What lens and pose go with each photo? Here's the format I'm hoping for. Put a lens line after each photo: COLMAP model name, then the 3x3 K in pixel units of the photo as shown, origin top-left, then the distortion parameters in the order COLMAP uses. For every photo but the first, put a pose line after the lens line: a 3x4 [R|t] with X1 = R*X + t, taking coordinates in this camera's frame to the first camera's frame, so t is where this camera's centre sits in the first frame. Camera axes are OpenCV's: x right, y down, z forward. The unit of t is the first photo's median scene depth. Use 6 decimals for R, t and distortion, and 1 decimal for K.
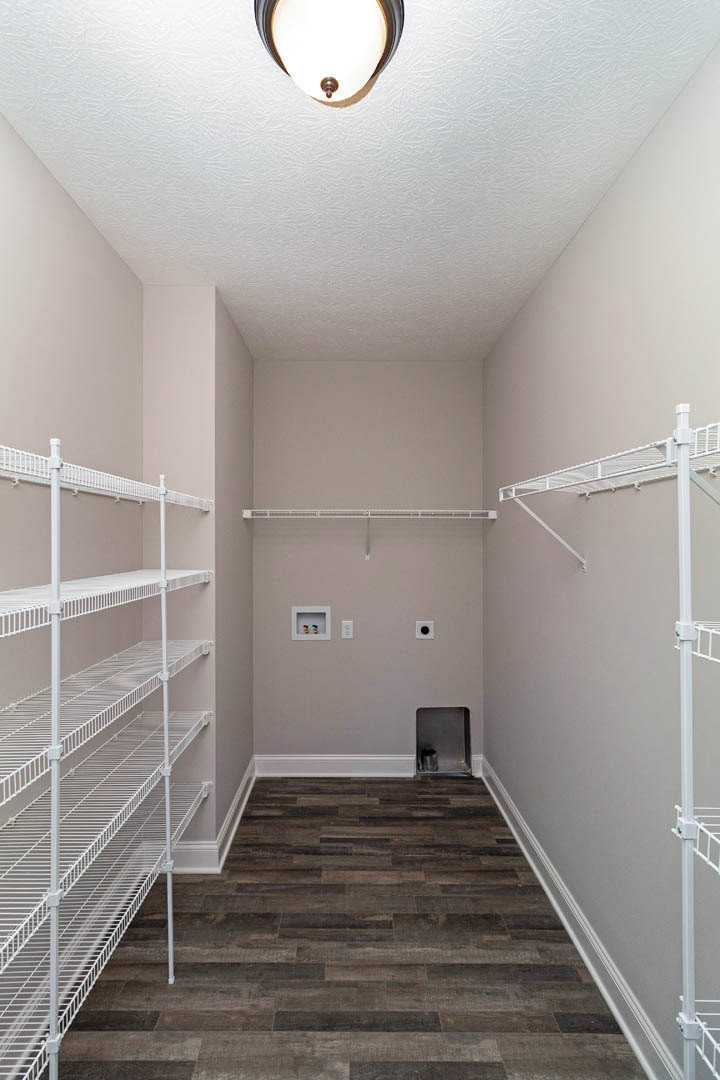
lens RADIAL K [[500.8, 0, 364.6], [0, 500.8, 531.3], [0, 0, 1]] dist [0.001304, 0.001125]
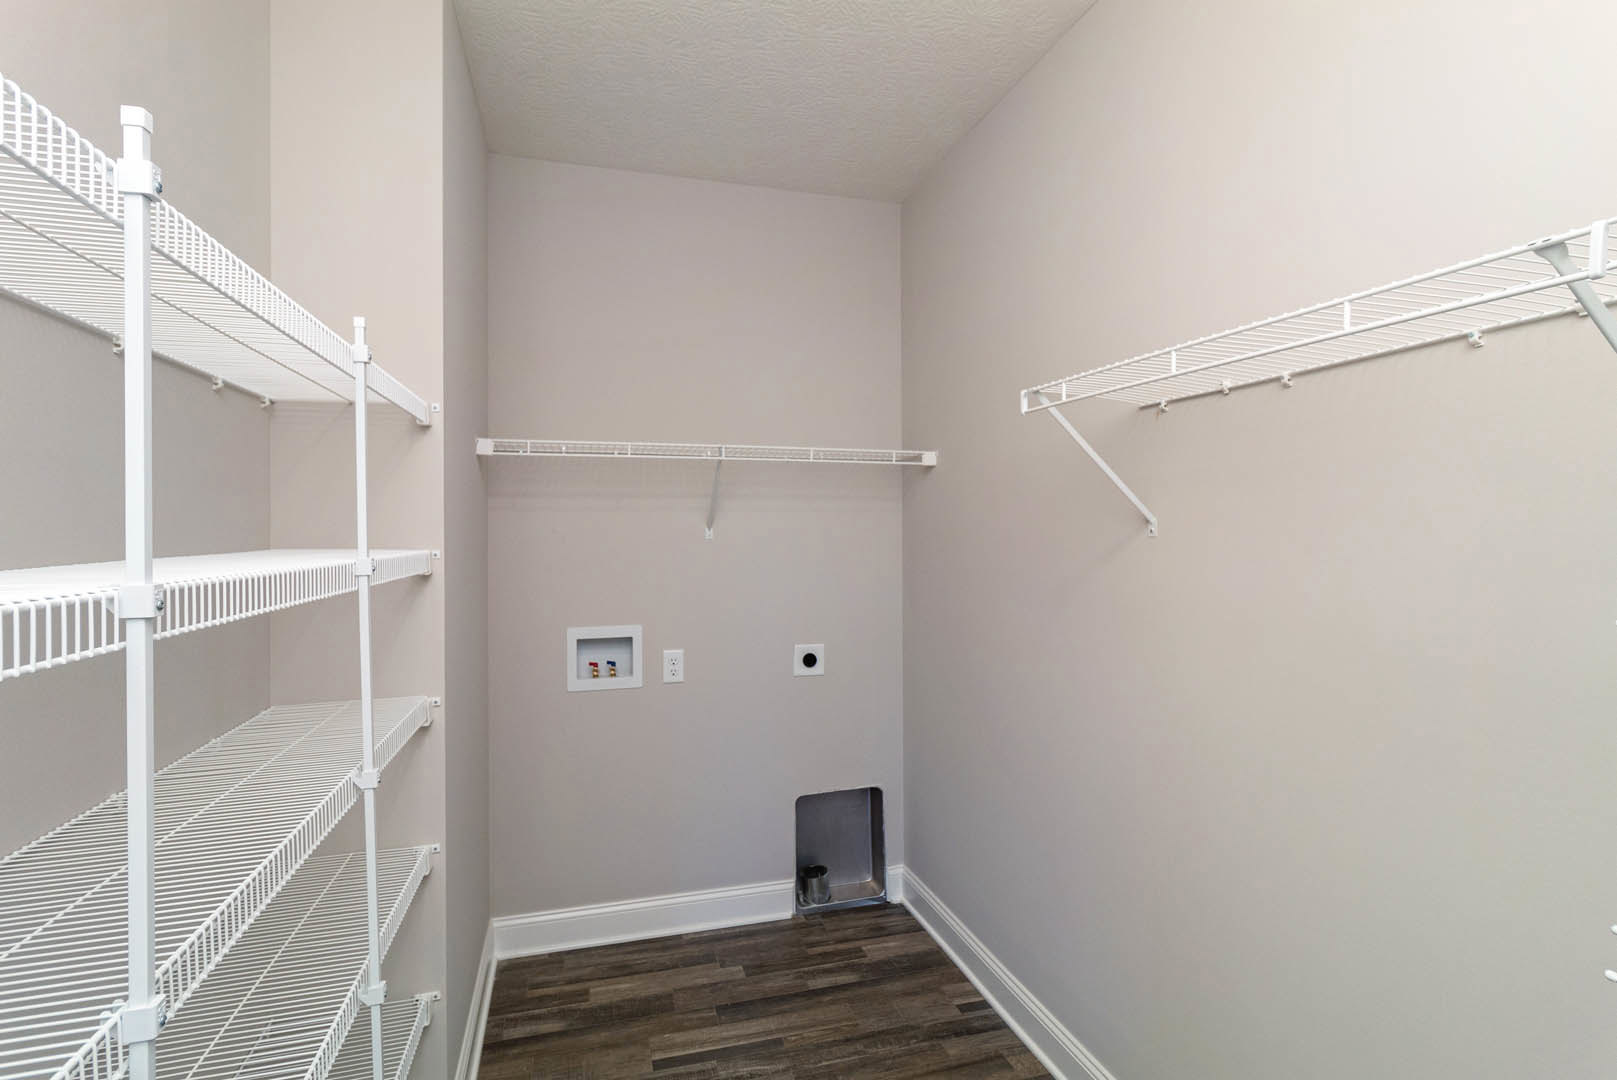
lens RADIAL K [[783.3, 0, 814.8], [0, 783.3, 521.4], [0, 0, 1]] dist [-0.001437, -0.000995]
pose [[0.961833, -0.002267, 0.273627, -0.134140], [0.001854, 0.999997, 0.001767, 0.041265], [-0.273630, -0.001192, 0.961834, 0.150692]]
